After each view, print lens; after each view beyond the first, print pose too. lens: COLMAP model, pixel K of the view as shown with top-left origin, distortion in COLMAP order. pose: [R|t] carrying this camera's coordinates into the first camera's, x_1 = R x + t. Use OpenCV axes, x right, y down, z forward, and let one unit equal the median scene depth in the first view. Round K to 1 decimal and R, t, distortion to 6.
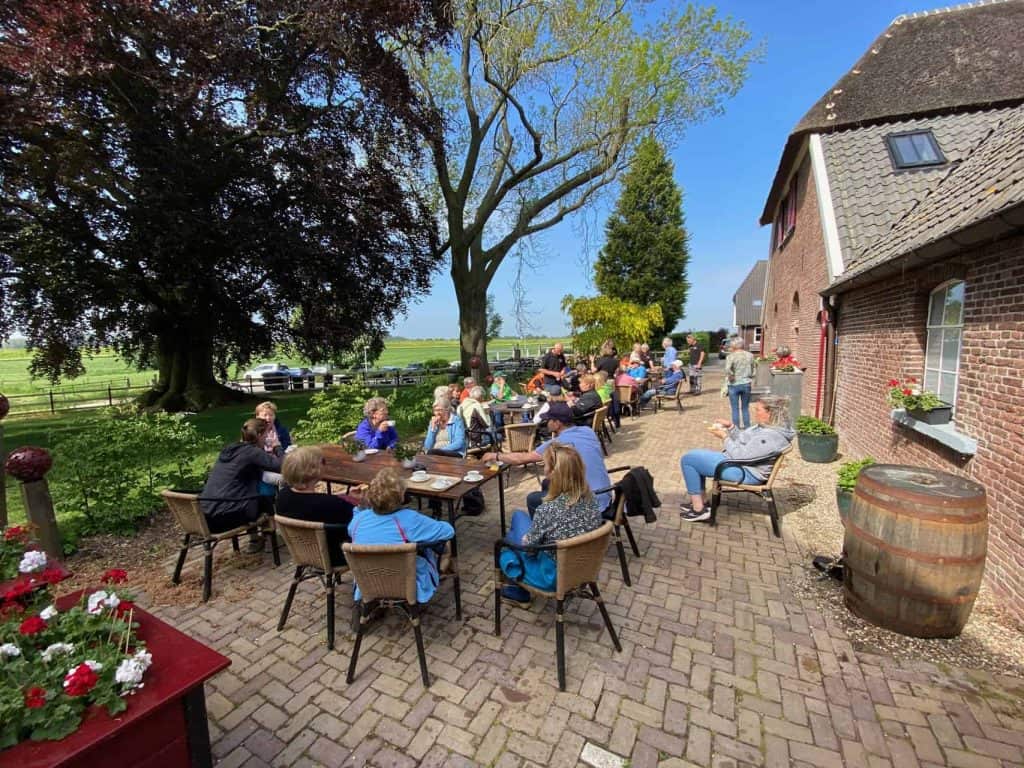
lens RADIAL K [[417.2, 0, 512.0], [0, 417.2, 384.0], [0, 0, 1]] dist [0.000857, 0.000034]
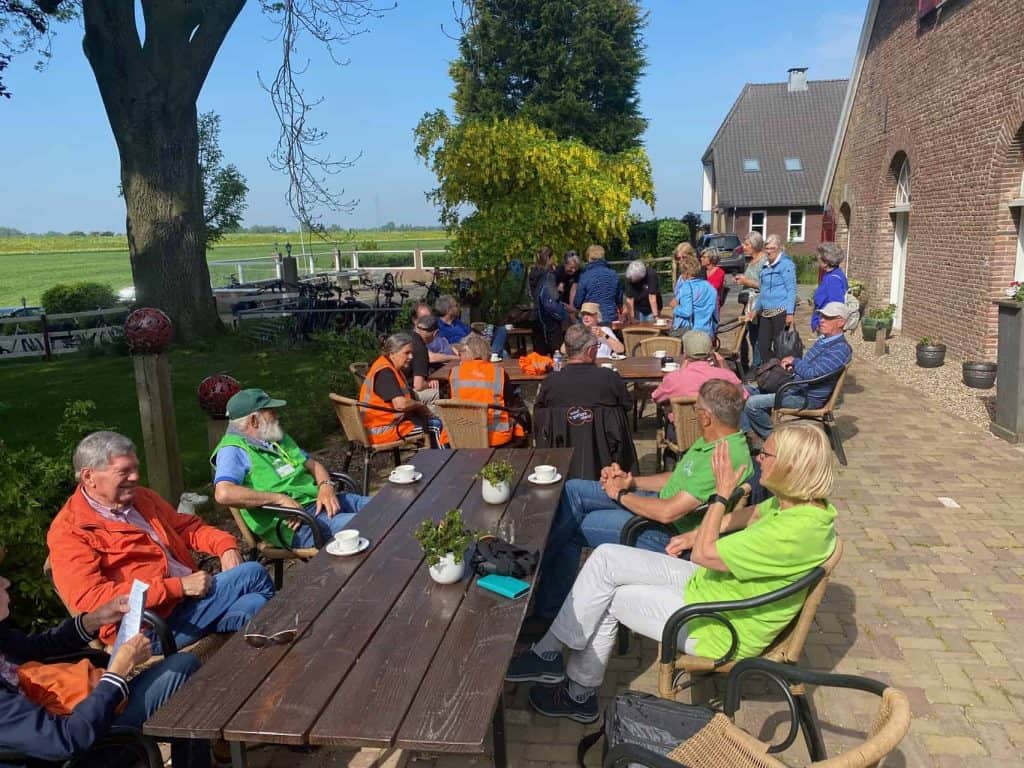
lens RADIAL K [[781.7, 0, 512.0], [0, 781.7, 384.0], [0, 0, 1]] dist [0.002815, 0.003759]
pose [[0.955973, -0.054483, 0.288353, -0.006137], [0.030176, 0.995656, 0.088083, -0.022458], [-0.291899, -0.075504, 0.953464, 0.195287]]
